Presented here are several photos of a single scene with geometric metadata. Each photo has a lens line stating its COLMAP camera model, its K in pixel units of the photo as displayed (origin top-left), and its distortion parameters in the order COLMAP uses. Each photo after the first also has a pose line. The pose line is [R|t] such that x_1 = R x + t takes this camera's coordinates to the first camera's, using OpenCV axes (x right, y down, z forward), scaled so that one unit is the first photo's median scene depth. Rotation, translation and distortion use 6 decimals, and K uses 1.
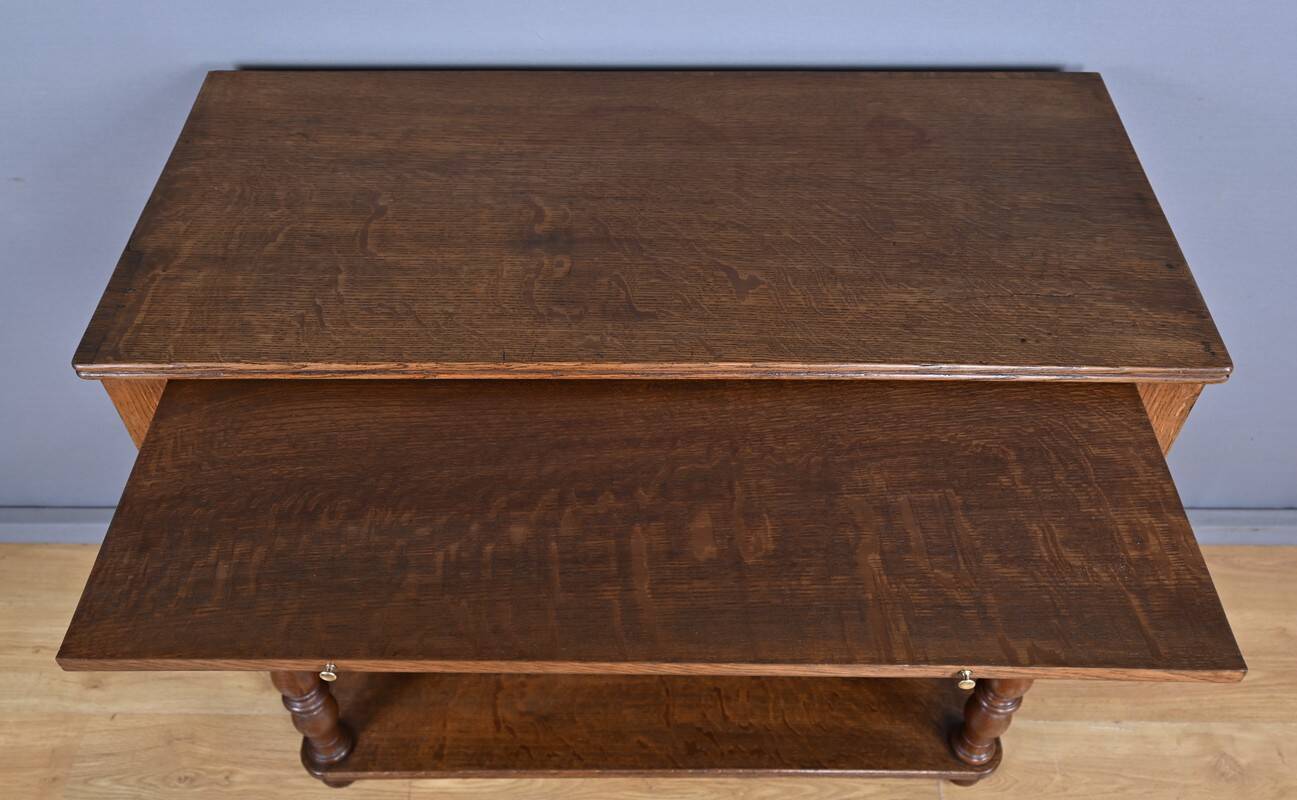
lens RADIAL K [[1149.1, 0, 648.5], [0, 1149.1, 400.0], [0, 0, 1]] dist [-0.001610, 0.001132]
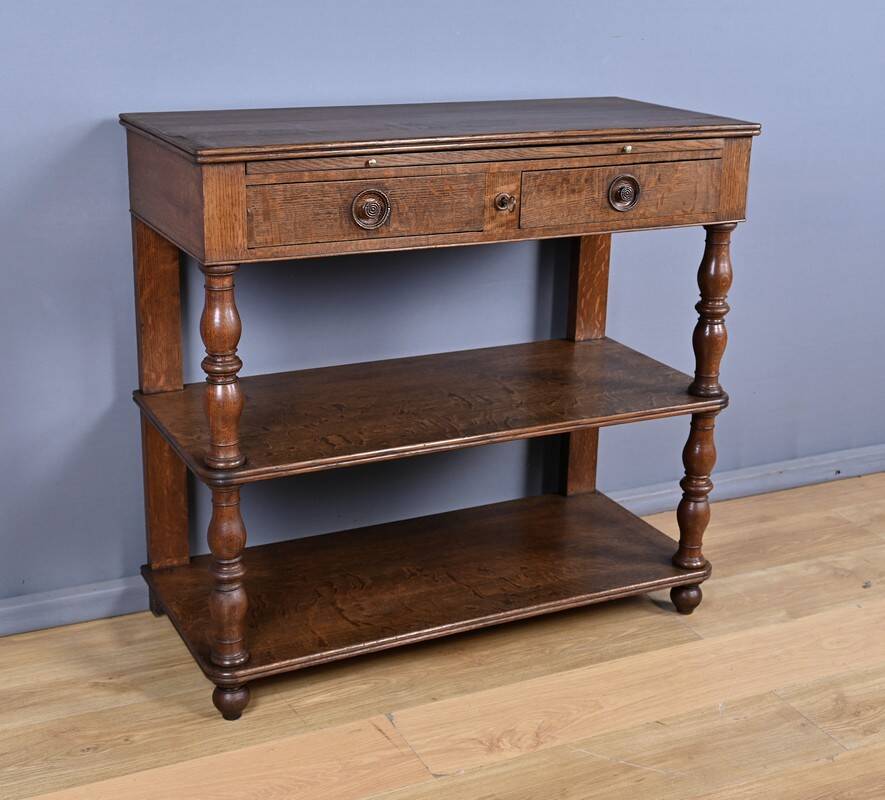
lens RADIAL K [[1374.6, 0, 435.7], [0, 1374.6, 380.5], [0, 0, 1]] dist [0.001286, -0.010435]
pose [[0.896998, -0.115395, 0.426706, -0.865338], [0.315408, 0.843408, -0.434950, 0.974729], [-0.309696, 0.524736, 0.792932, -0.394220]]
